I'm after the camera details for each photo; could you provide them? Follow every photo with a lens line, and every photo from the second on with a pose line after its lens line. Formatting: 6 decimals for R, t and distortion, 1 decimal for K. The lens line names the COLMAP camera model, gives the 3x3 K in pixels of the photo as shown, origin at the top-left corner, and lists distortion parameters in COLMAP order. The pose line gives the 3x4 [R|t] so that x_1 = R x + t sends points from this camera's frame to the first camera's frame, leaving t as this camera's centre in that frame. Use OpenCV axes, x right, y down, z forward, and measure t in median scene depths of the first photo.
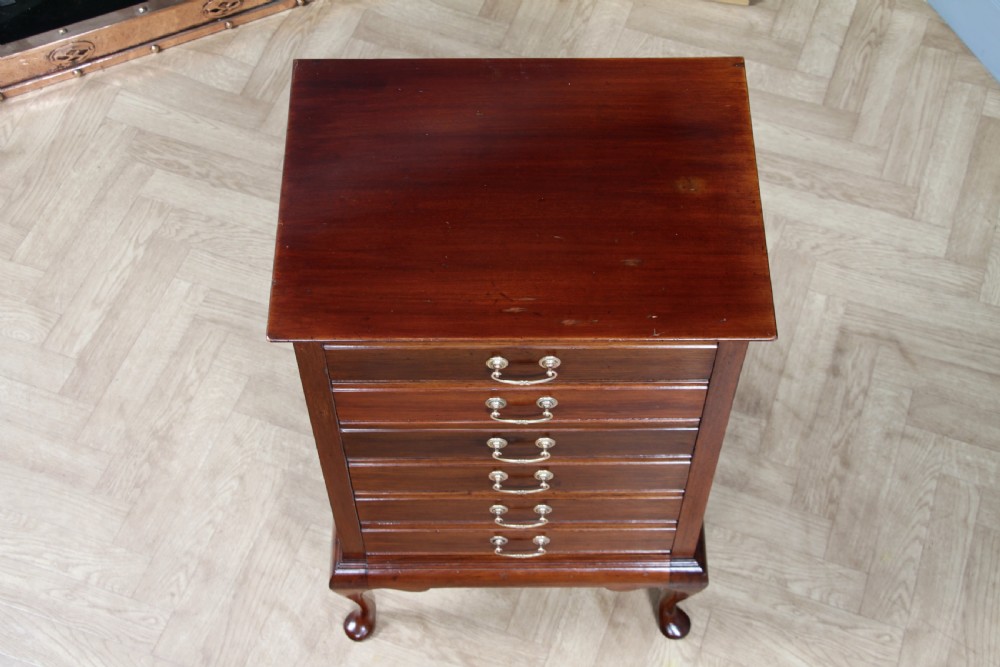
lens RADIAL K [[1448.9, 0, 503.9], [0, 1448.9, 332.8], [0, 0, 1]] dist [0.084186, 0.000000]
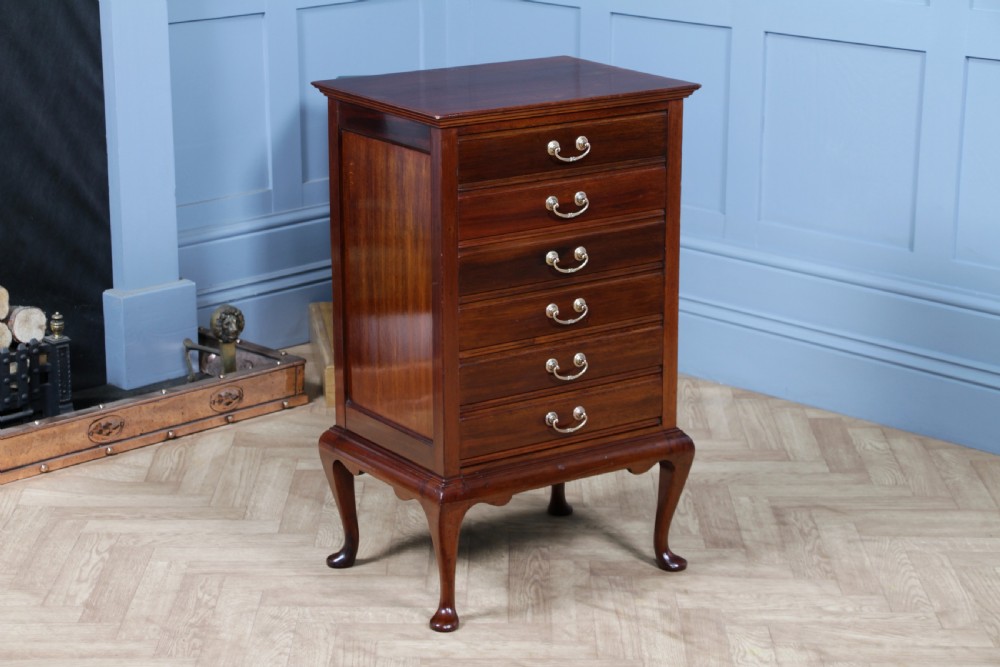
lens RADIAL K [[2297.0, 0, 495.9], [0, 2297.0, 332.1], [0, 0, 1]] dist [0.352668, 0.000000]
pose [[0.941025, -0.083345, 0.327910, -0.554112], [0.283057, 0.724847, -0.628073, 0.990269], [-0.185338, 0.683850, 0.705690, -0.296871]]
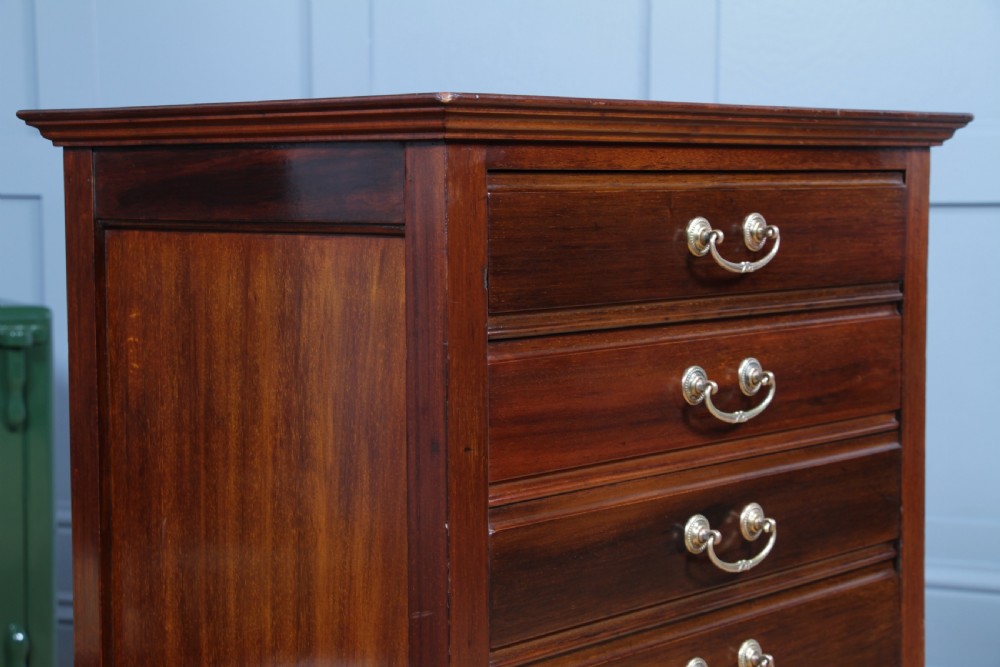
lens RADIAL K [[1873.0, 0, 498.8], [0, 1873.0, 340.3], [0, 0, 1]] dist [0.147089, 0.000000]
pose [[0.847746, -0.042675, 0.528683, -0.291290], [0.448046, 0.591077, -0.670733, 0.242827], [-0.283869, 0.805485, 0.520203, 0.500246]]
